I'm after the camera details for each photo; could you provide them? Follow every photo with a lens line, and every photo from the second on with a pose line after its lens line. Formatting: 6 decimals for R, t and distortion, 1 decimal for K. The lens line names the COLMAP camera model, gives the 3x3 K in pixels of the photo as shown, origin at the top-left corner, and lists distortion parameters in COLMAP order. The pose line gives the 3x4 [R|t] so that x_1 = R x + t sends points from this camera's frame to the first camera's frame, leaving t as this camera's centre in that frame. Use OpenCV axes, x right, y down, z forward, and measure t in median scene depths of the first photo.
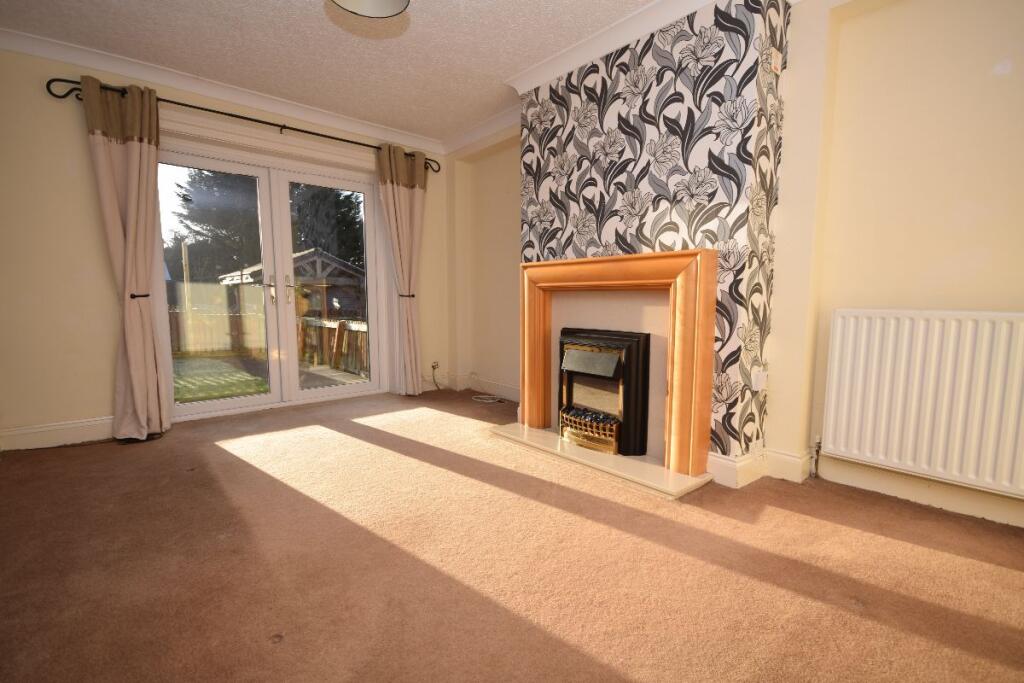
lens RADIAL K [[470.2, 0, 511.4], [0, 470.2, 336.9], [0, 0, 1]] dist [0.001979, 0.000398]
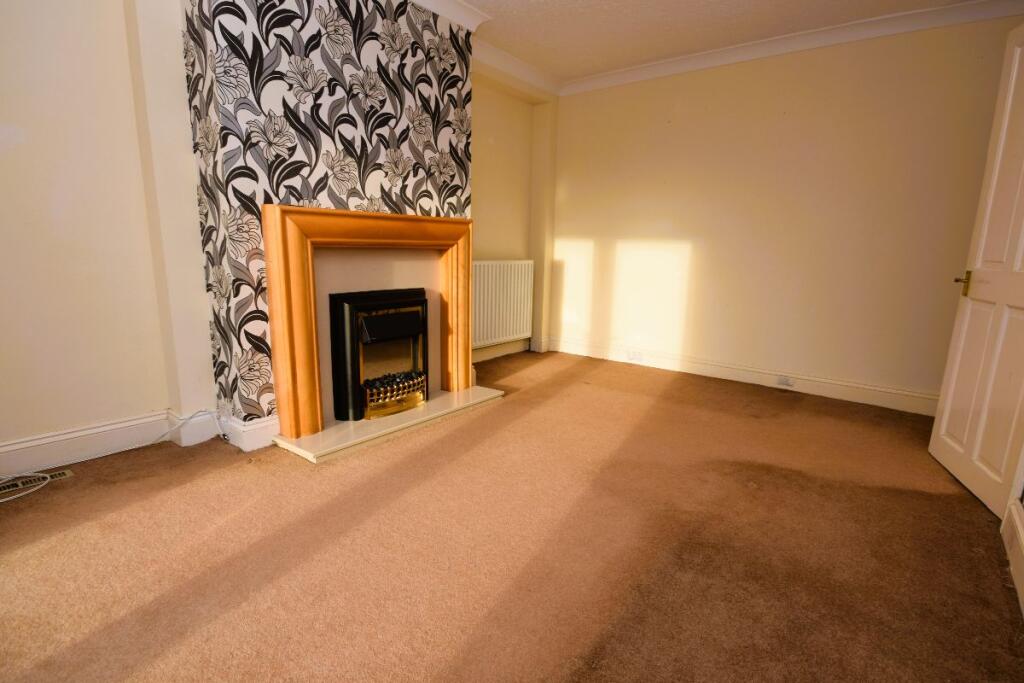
lens RADIAL K [[449.3, 0, 508.3], [0, 449.3, 345.9], [0, 0, 1]] dist [0.001463, 0.000112]
pose [[-0.150916, -0.199371, 0.968233, -0.785241], [0.090444, 0.972558, 0.214359, -0.081945], [-0.984400, 0.119921, -0.128743, 0.915607]]
